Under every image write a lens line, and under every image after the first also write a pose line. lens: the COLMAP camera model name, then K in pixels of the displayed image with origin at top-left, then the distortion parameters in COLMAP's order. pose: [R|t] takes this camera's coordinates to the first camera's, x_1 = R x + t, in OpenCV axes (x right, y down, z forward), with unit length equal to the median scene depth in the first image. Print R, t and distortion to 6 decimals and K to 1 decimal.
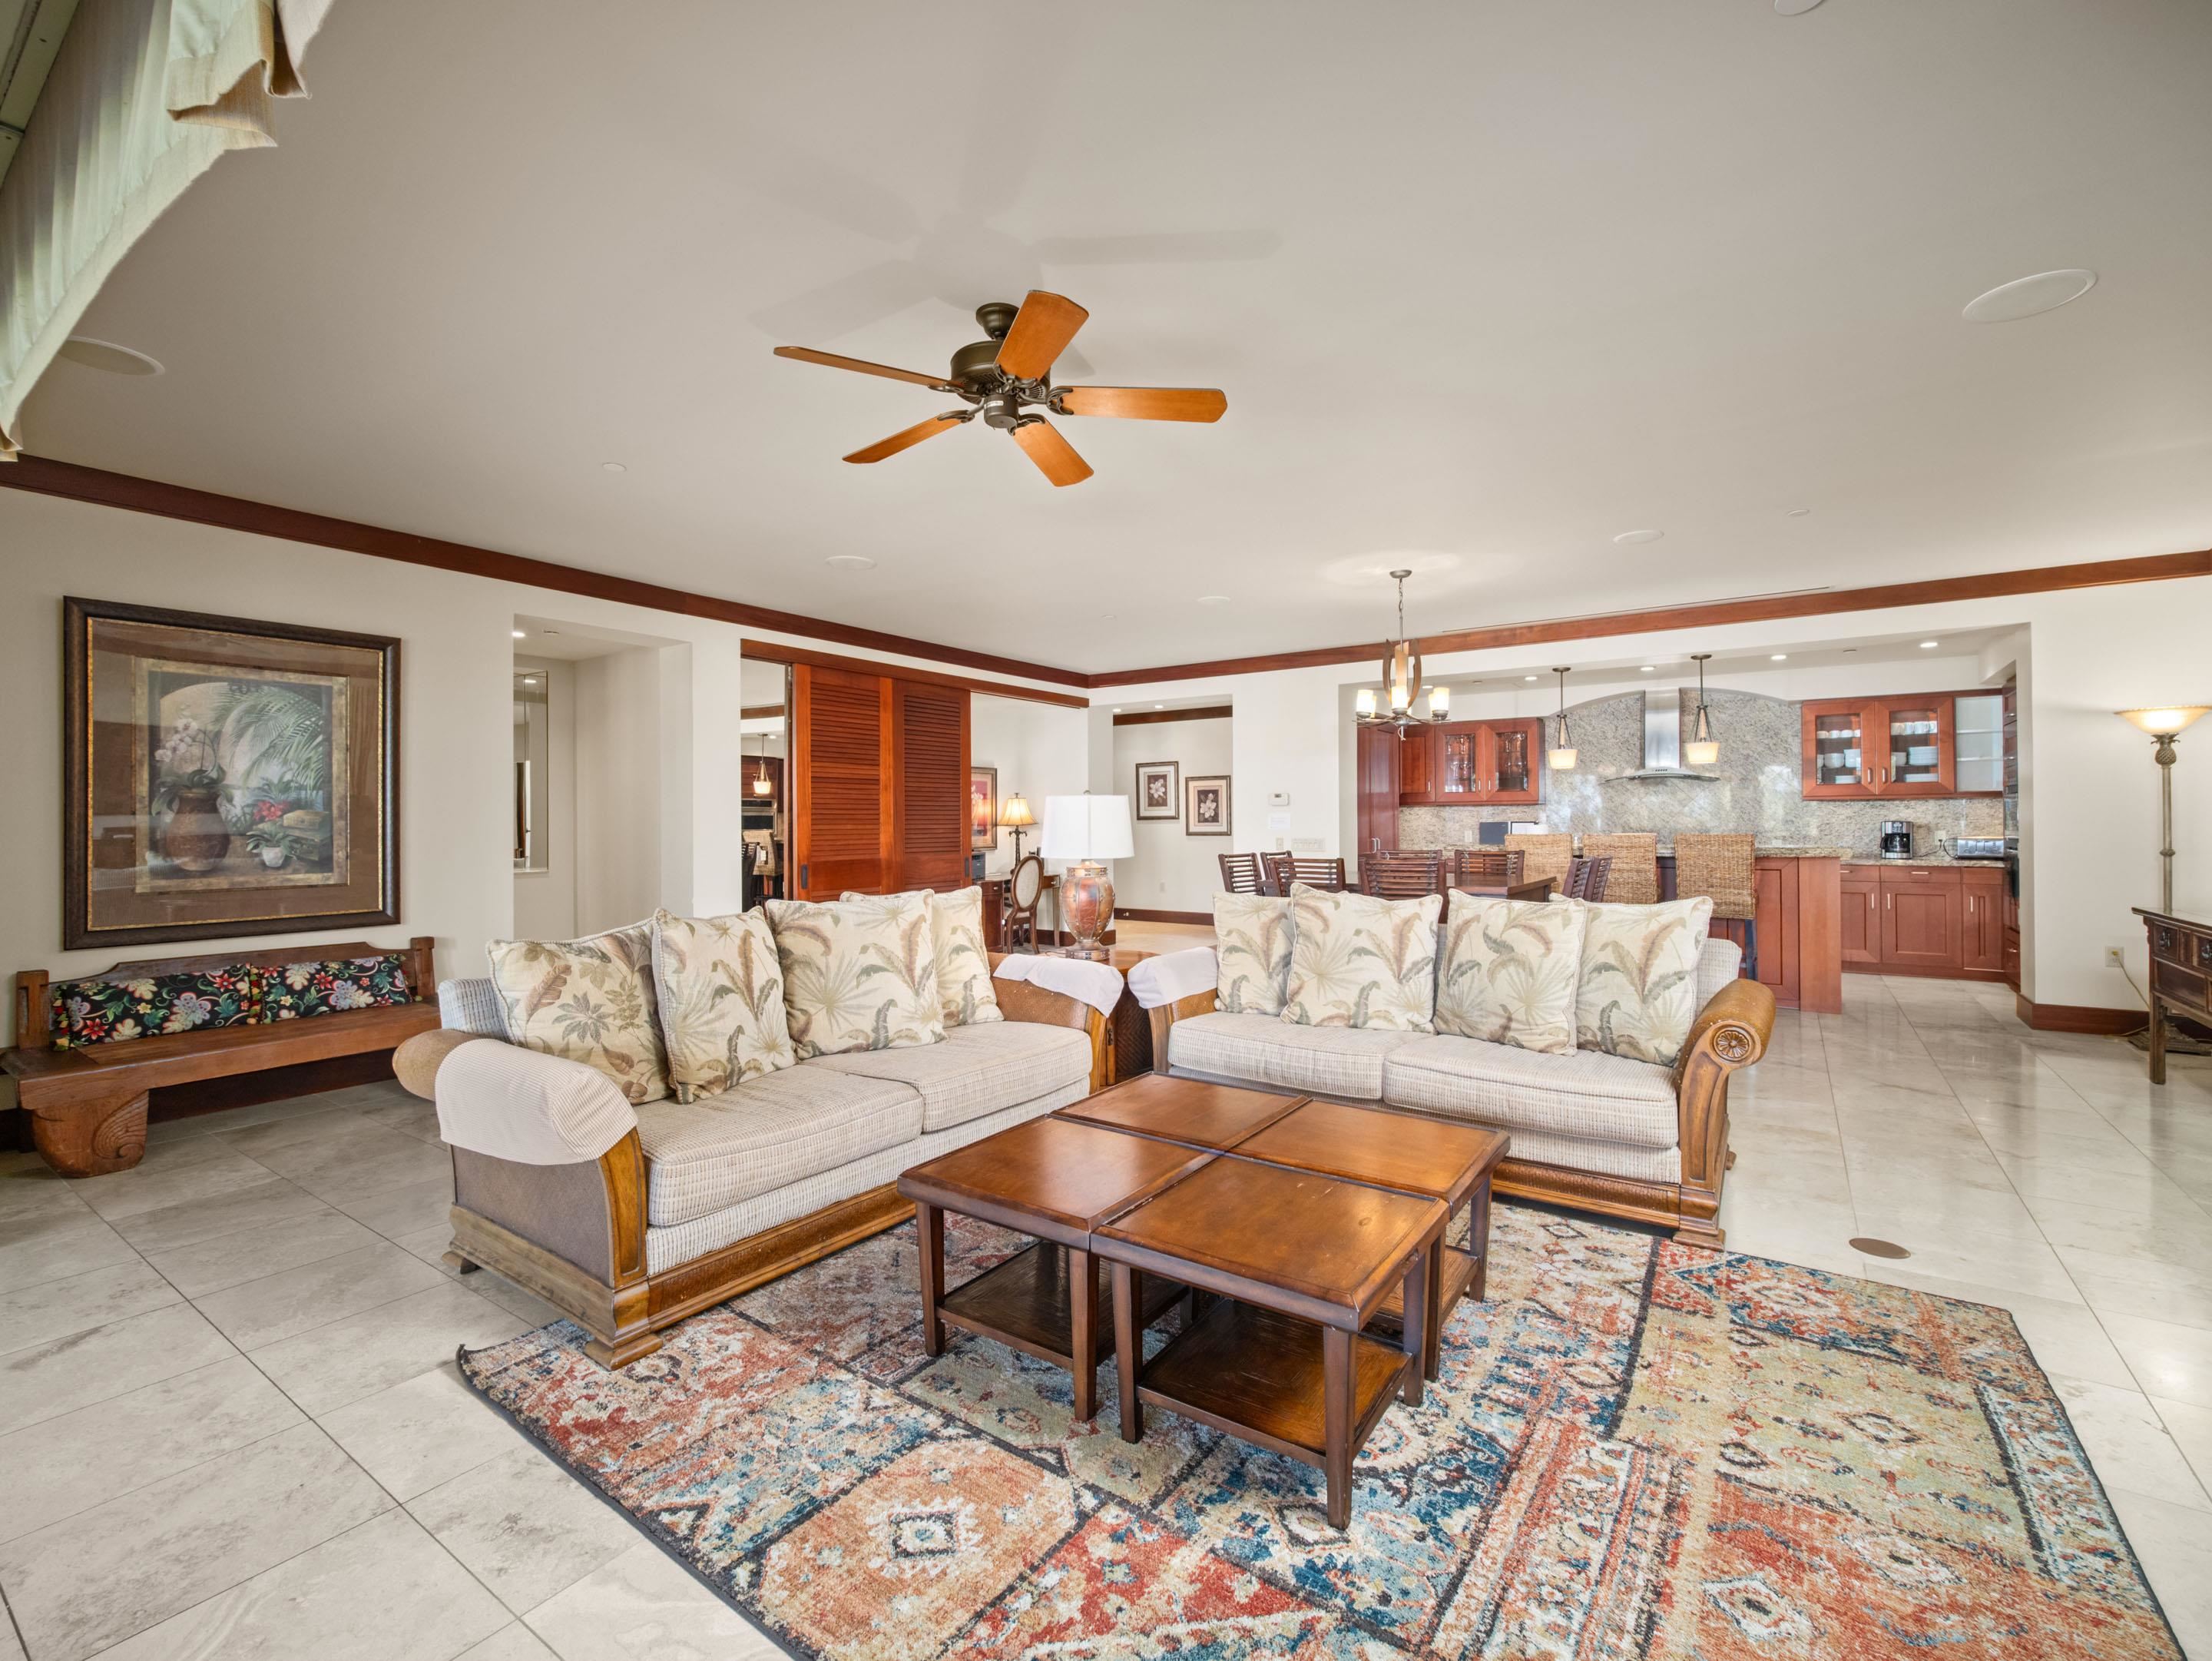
lens RADIAL K [[986.2, 0, 1096.9], [0, 986.2, 824.0], [0, 0, 1]] dist [-0.000243, -0.000326]
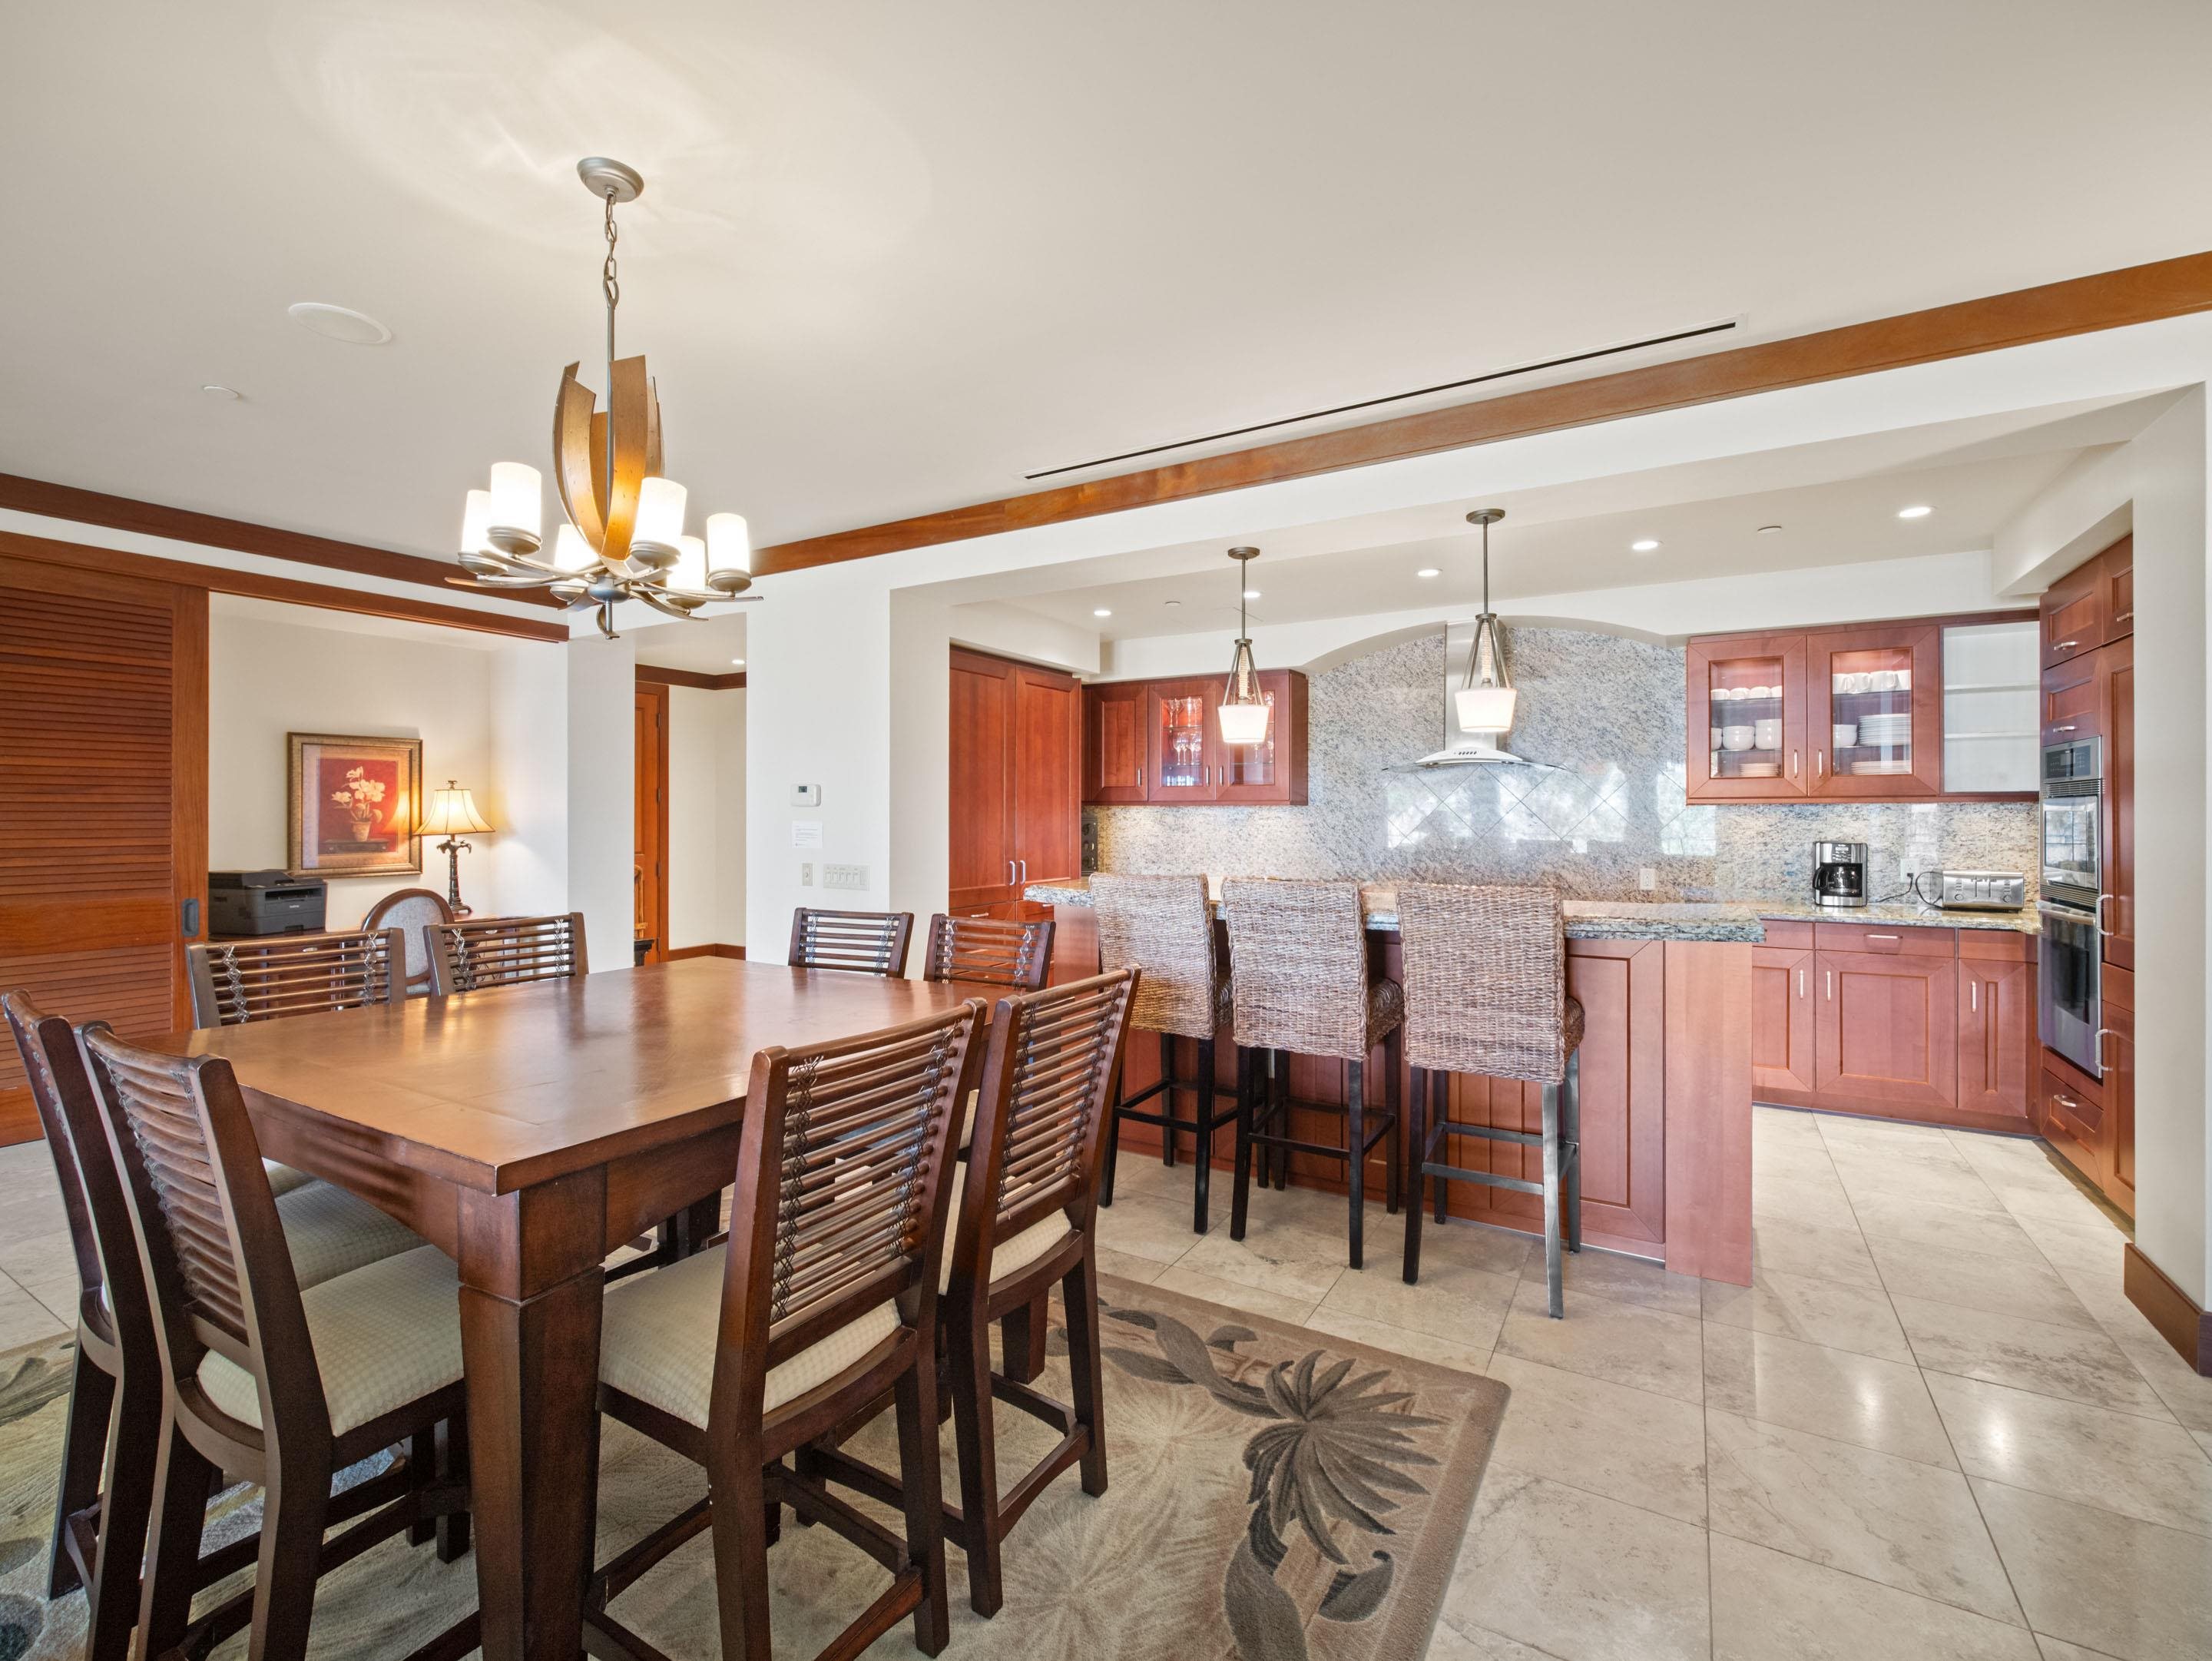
lens RADIAL K [[986.2, 0, 1096.9], [0, 986.2, 824.0], [0, 0, 1]] dist [-0.000243, -0.000326]
pose [[0.997566, 0.006195, 0.069447, 0.324560], [-0.006696, 0.999953, 0.006983, -0.014333], [-0.069401, -0.007431, 0.997561, 0.438378]]
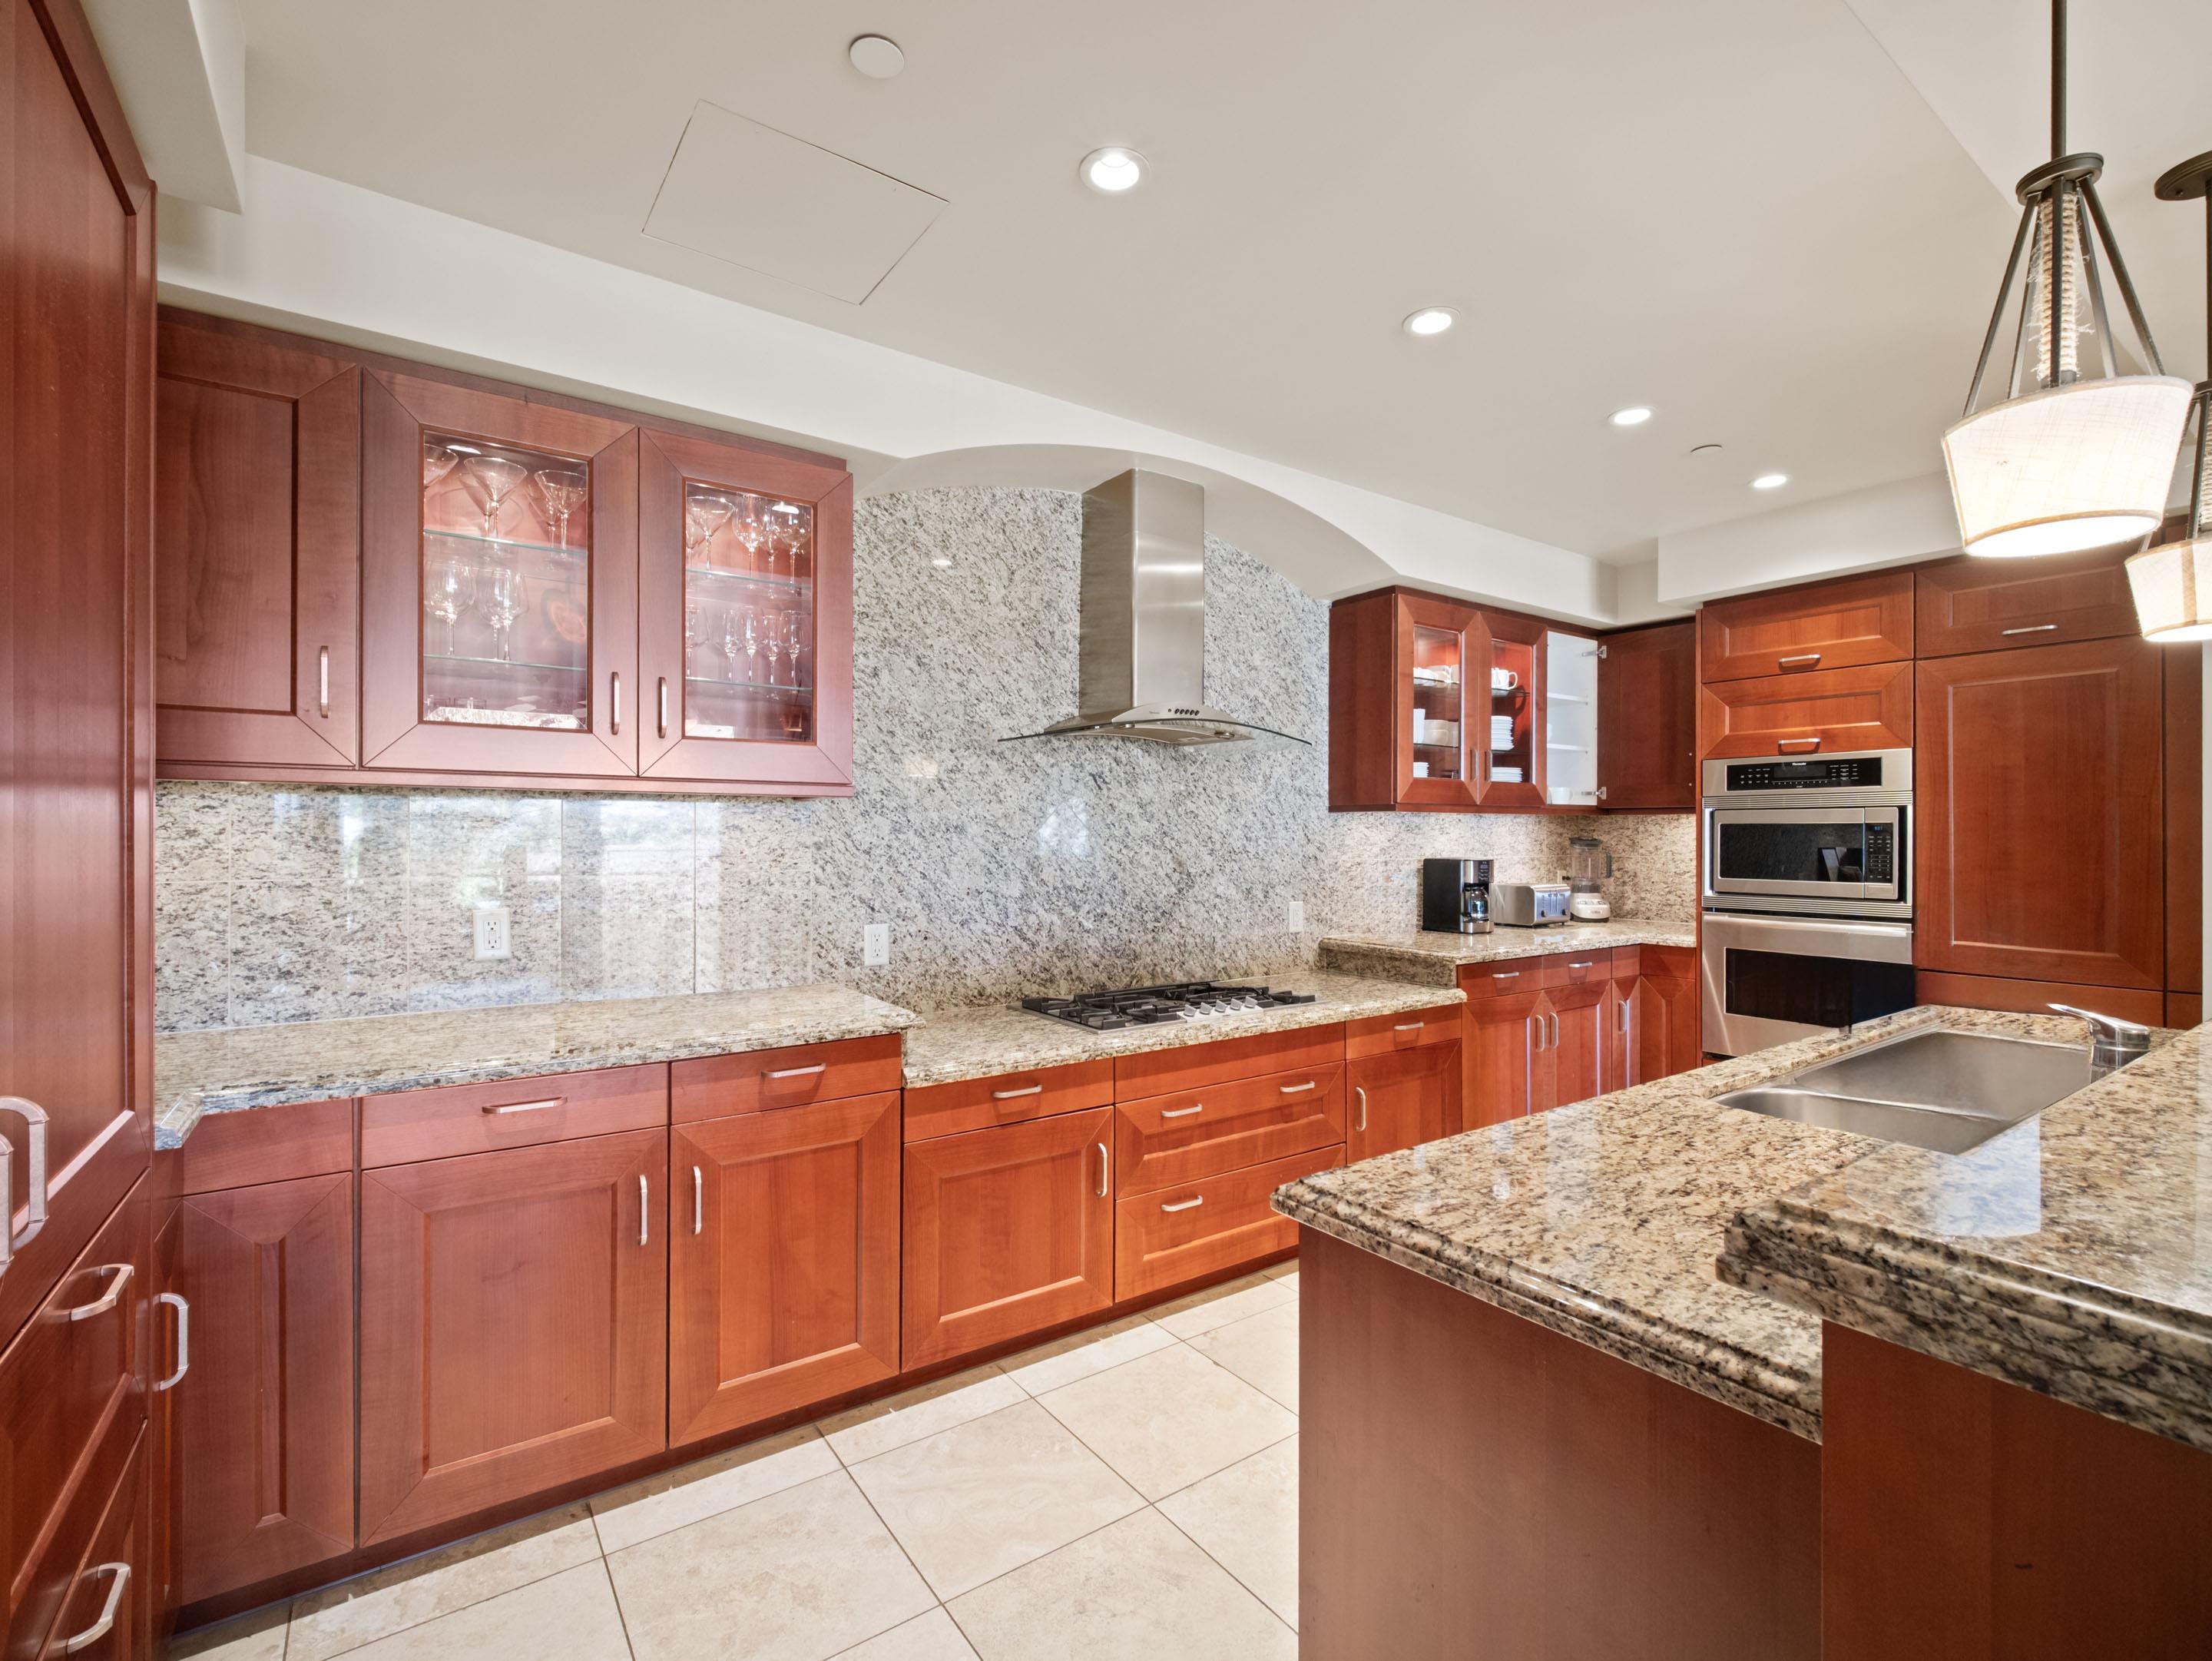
lens RADIAL K [[986.2, 0, 1096.9], [0, 986.2, 824.0], [0, 0, 1]] dist [-0.000243, -0.000326]
pose [[0.340272, 0.009469, 0.940279, 0.265050], [-0.010719, 0.999923, -0.006190, -0.015566], [-0.940266, -0.007972, 0.340348, 0.987115]]
